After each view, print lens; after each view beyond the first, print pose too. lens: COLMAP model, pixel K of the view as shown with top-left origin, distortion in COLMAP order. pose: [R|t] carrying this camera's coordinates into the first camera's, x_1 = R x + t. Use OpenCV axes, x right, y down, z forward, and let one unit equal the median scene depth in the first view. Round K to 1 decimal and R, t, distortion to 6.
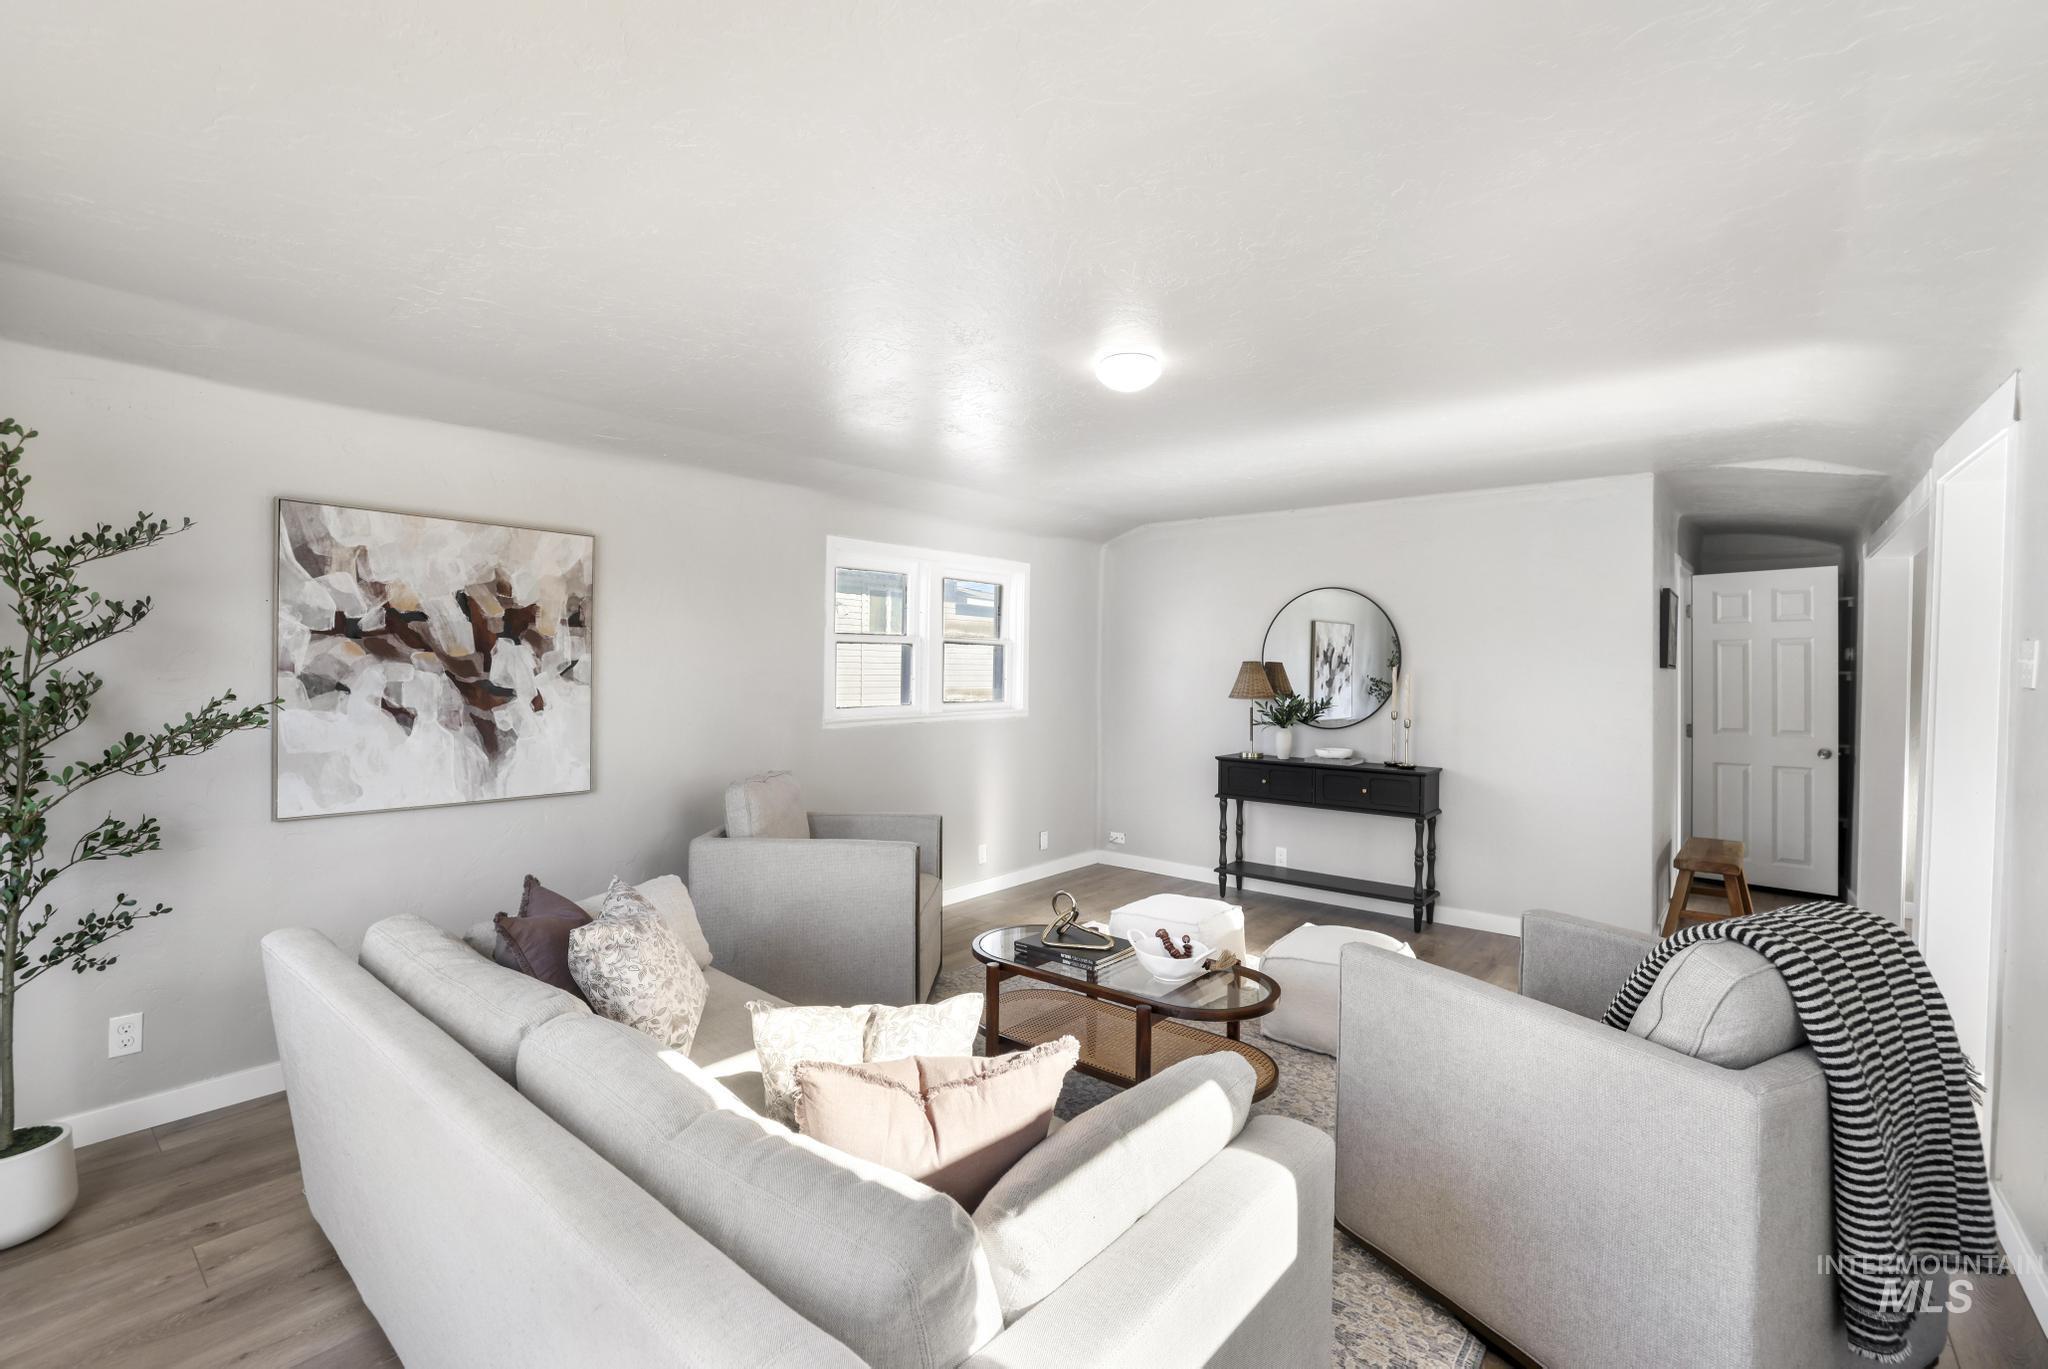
lens RADIAL K [[891.7, 0, 1012.3], [0, 891.7, 672.4], [0, 0, 1]] dist [-0.047790, 0.019026]
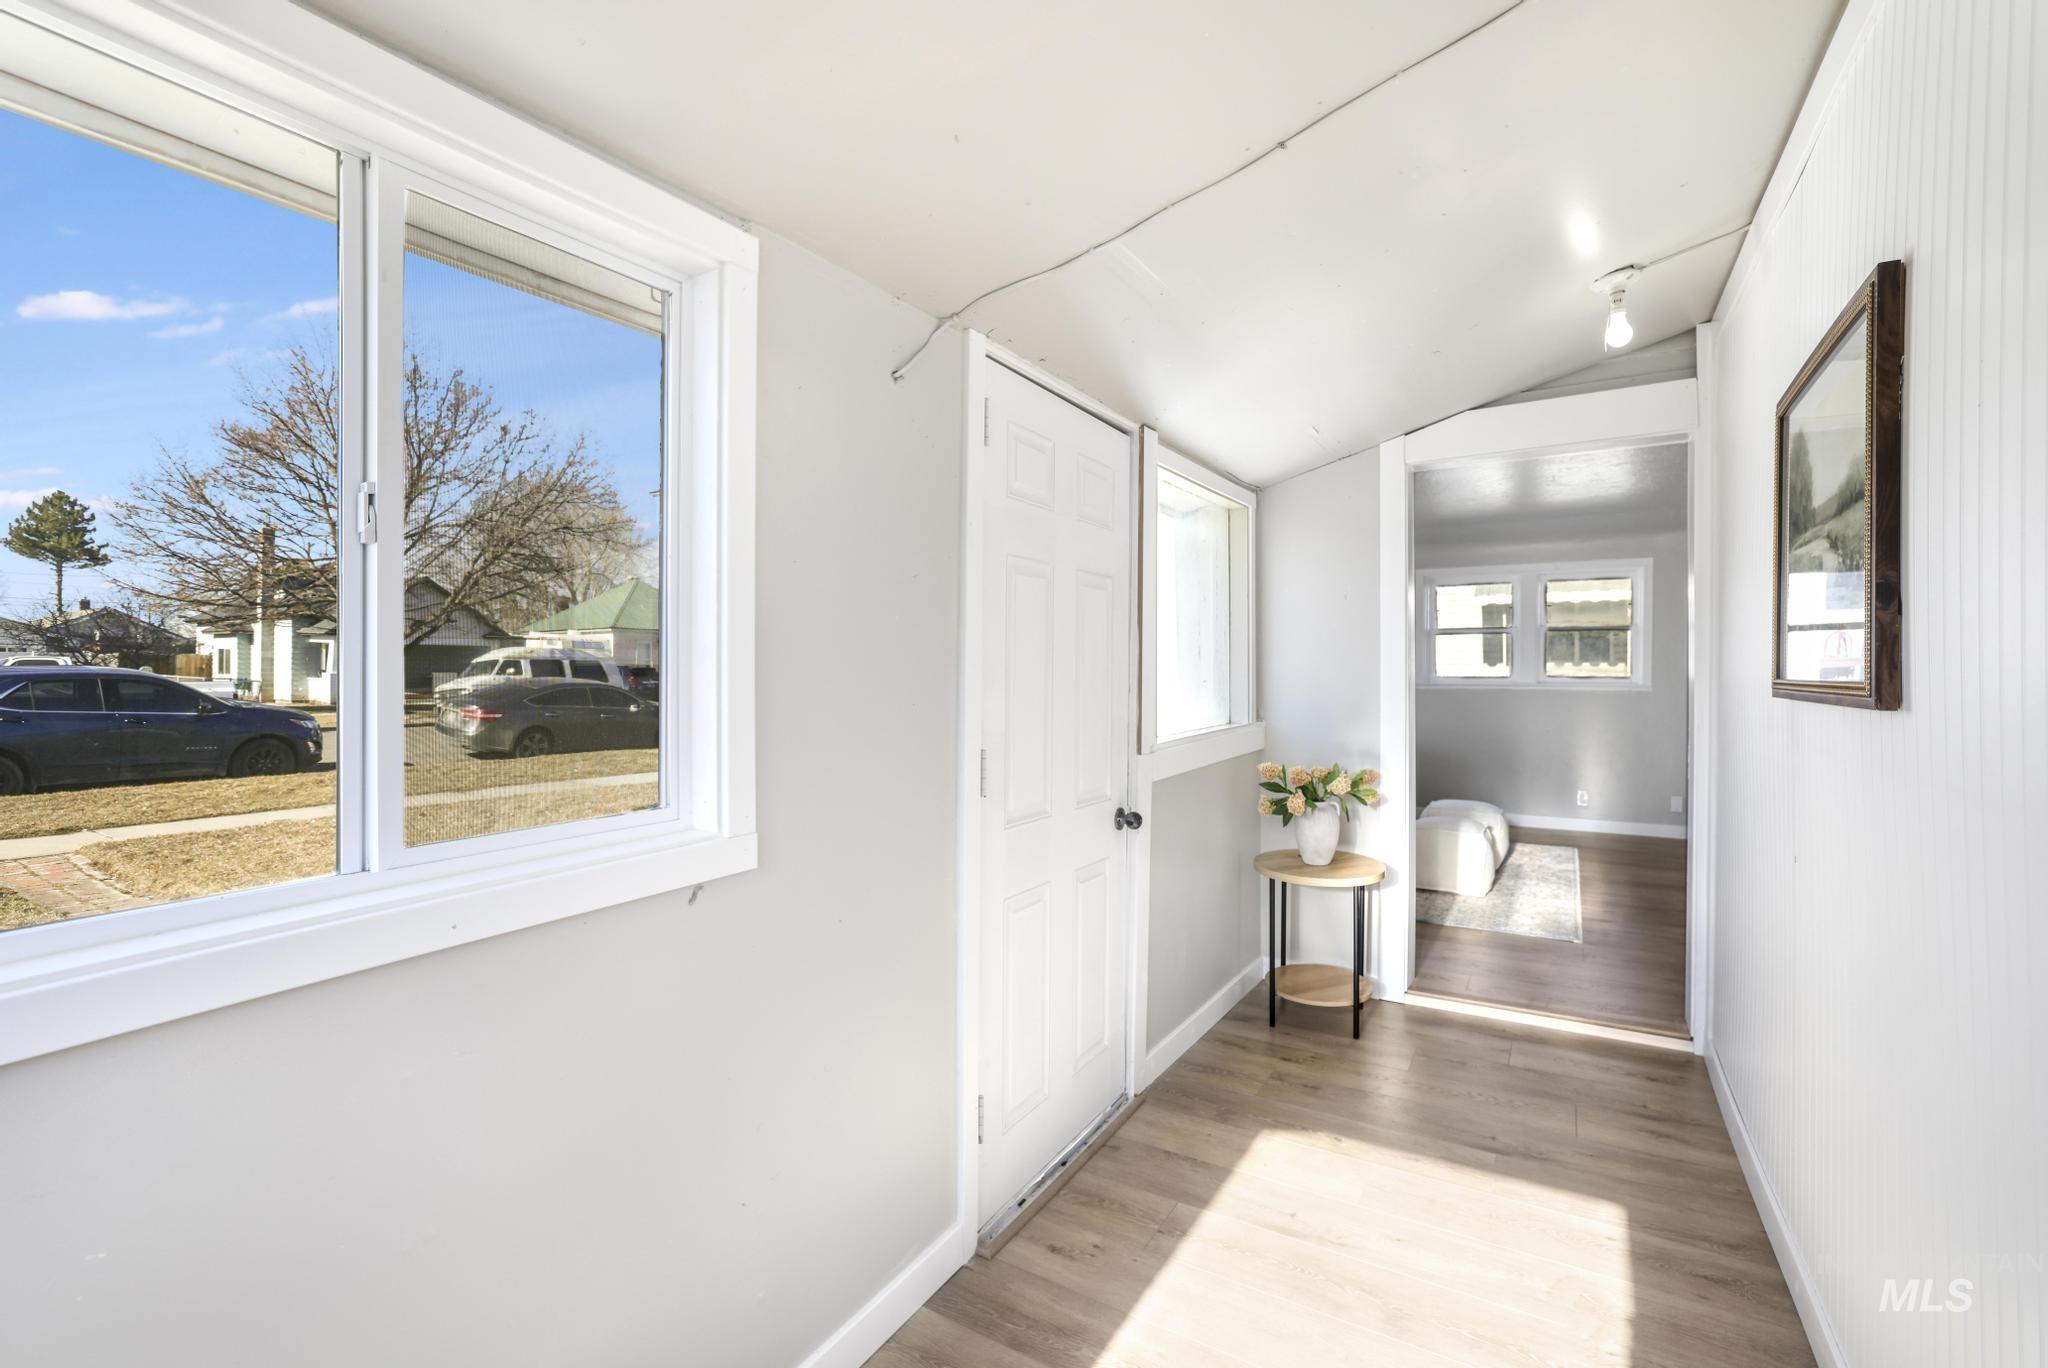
lens RADIAL K [[891.7, 0, 1012.3], [0, 891.7, 671.9], [0, 0, 1]] dist [-0.047790, 0.019026]
pose [[0.144979, 0.003641, -0.989428, 1.744529], [-0.001089, 0.999993, 0.003520, 0.037573], [0.989434, 0.000567, 0.144982, 0.055308]]
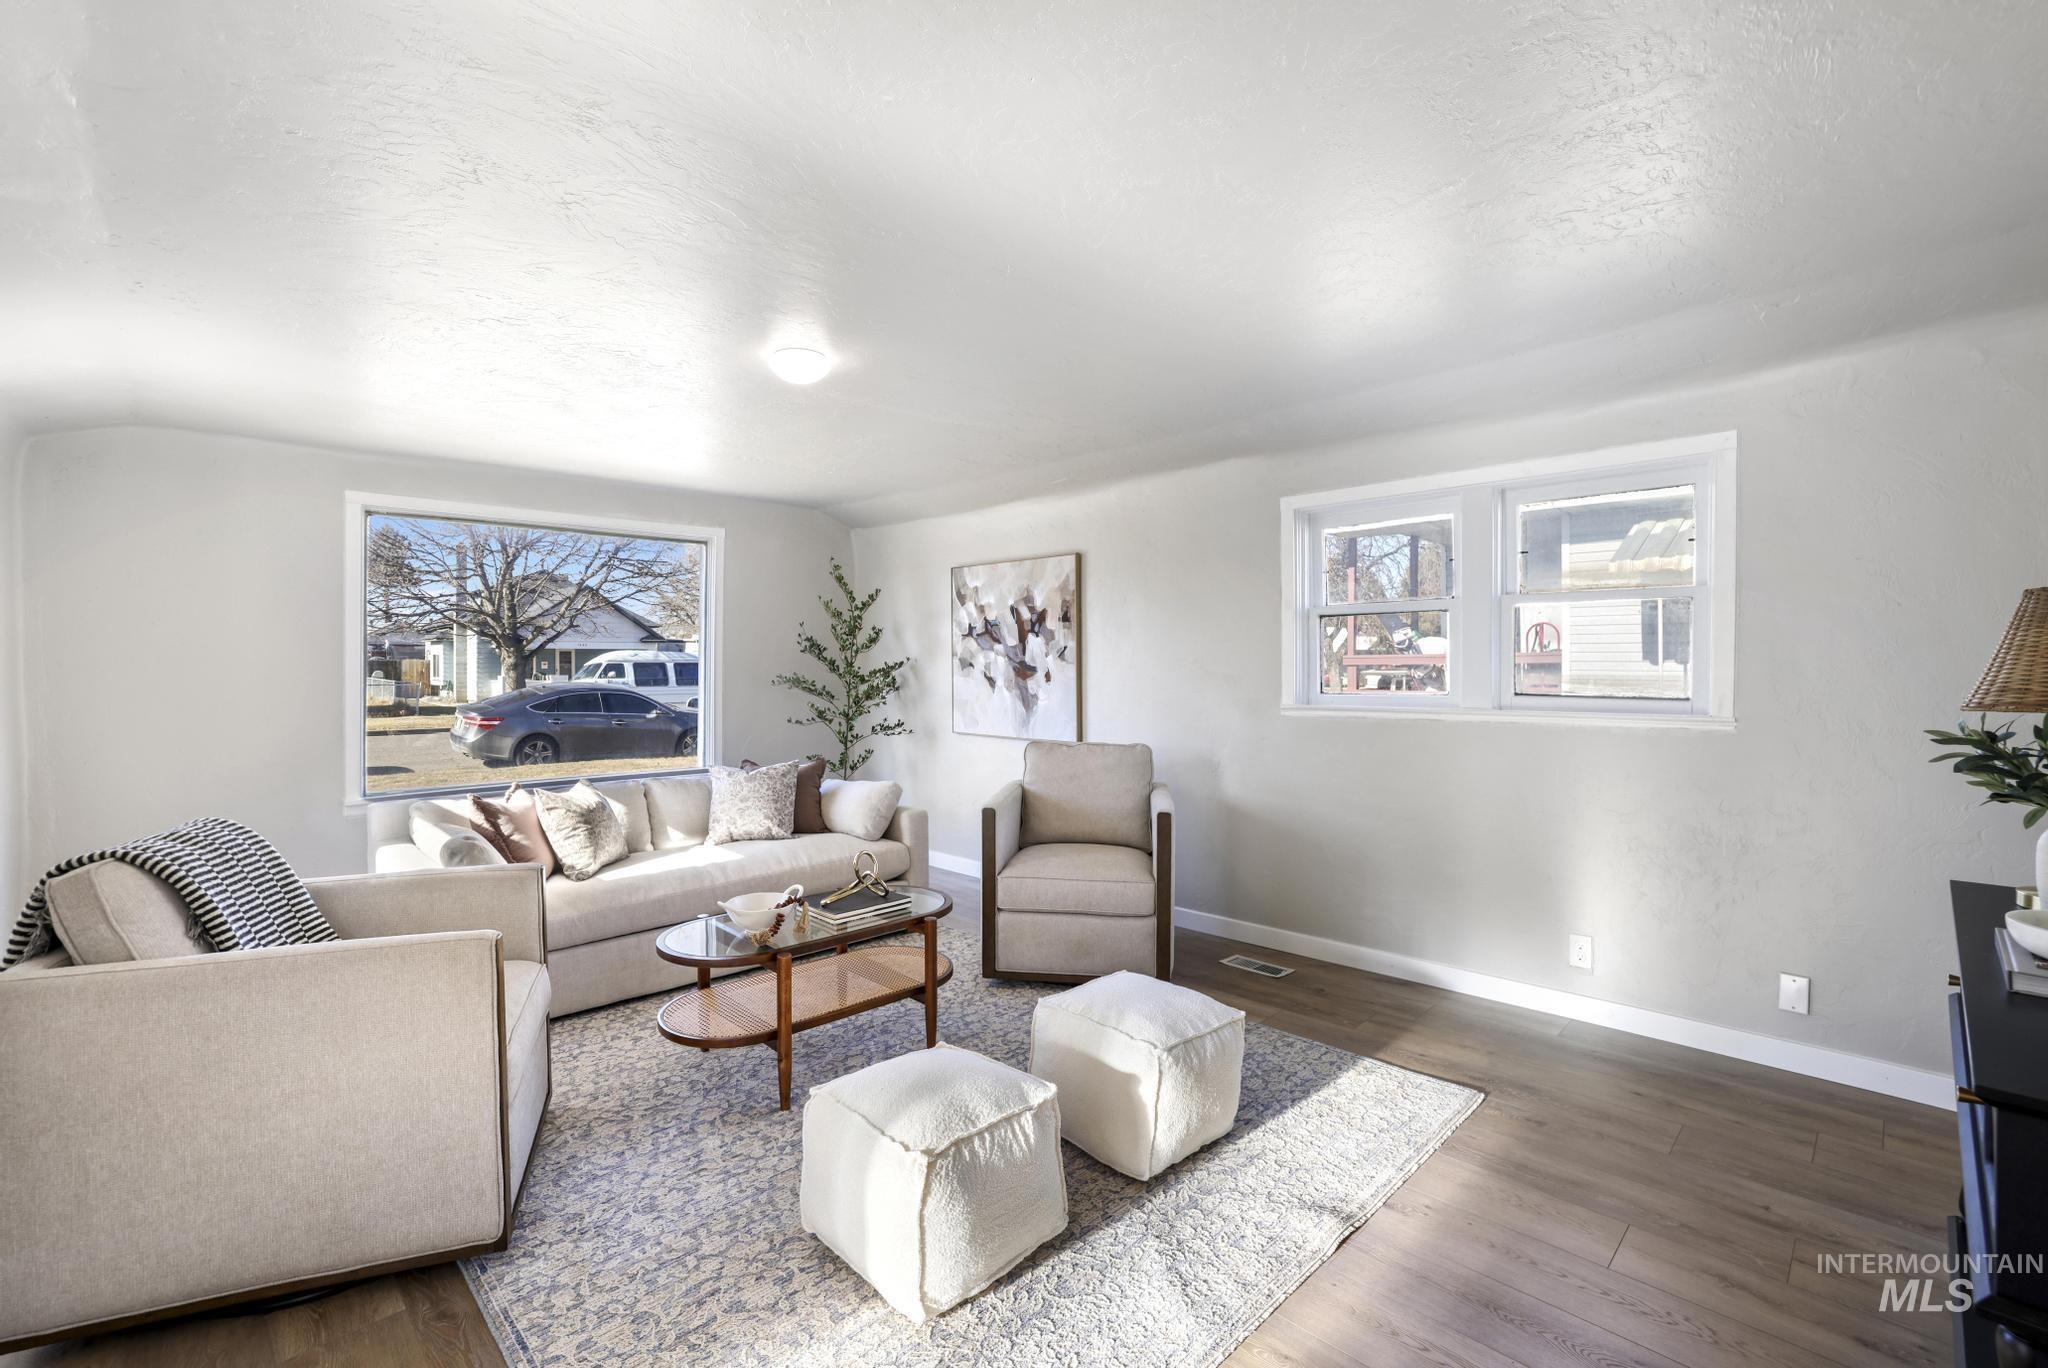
lens RADIAL K [[891.7, 0, 1012.3], [0, 891.7, 671.9], [0, 0, 1]] dist [-0.047790, 0.019026]
pose [[-0.097291, 0.005692, -0.995240, 0.967717], [0.005684, 0.999971, 0.005163, 0.020223], [0.995240, -0.005154, -0.097320, 1.129300]]
